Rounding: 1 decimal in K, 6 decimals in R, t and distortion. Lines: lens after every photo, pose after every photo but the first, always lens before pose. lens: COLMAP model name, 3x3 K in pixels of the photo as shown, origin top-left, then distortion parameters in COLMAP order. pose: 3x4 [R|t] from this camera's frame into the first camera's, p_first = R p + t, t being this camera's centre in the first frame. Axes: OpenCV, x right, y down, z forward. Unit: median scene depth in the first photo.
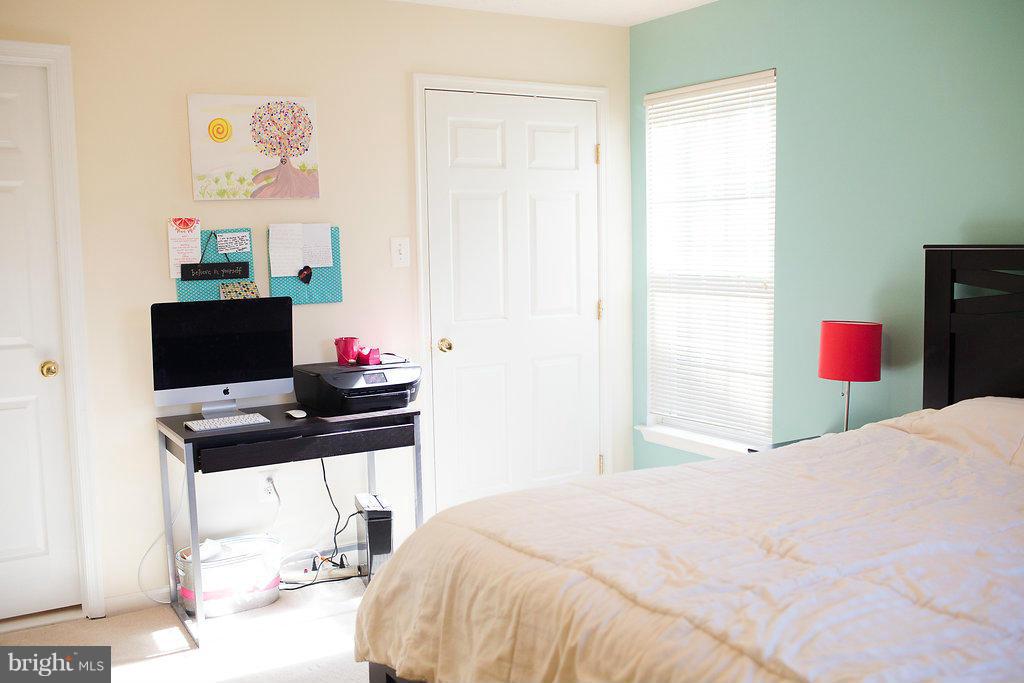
lens RADIAL K [[988.3, 0, 507.1], [0, 988.3, 341.9], [0, 0, 1]] dist [-0.117209, 0.147846]
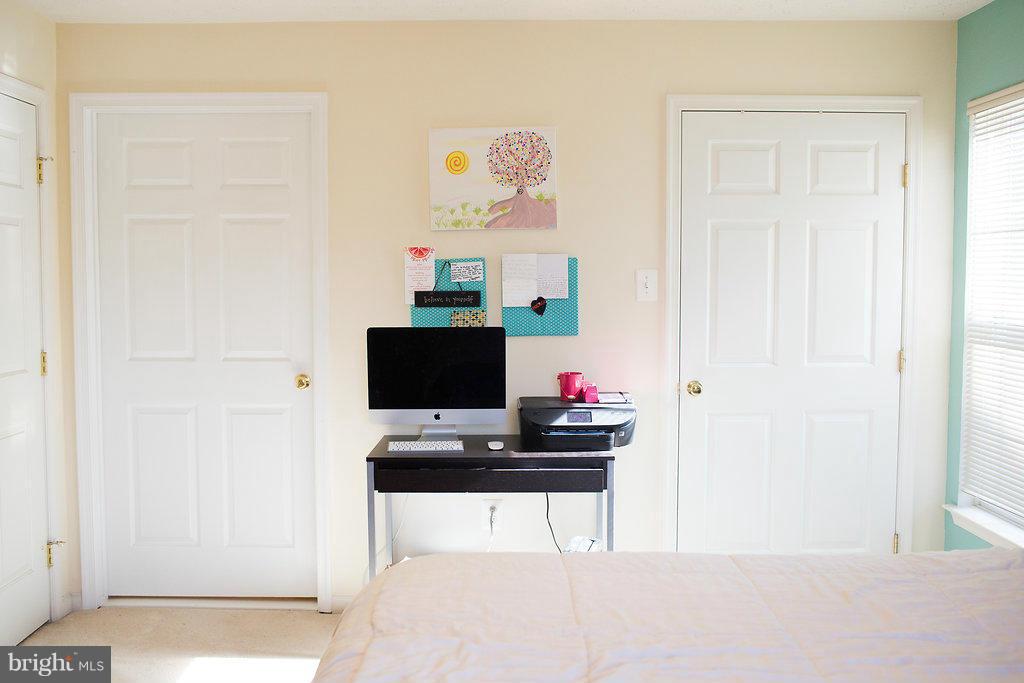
lens RADIAL K [[988.3, 0, 507.1], [0, 988.3, 341.9], [0, 0, 1]] dist [-0.117209, 0.147846]
pose [[0.851963, 0.051885, -0.521024, 0.294454], [-0.069396, 0.997489, -0.014142, -0.016684], [0.518982, 0.048206, 0.853425, 0.146125]]
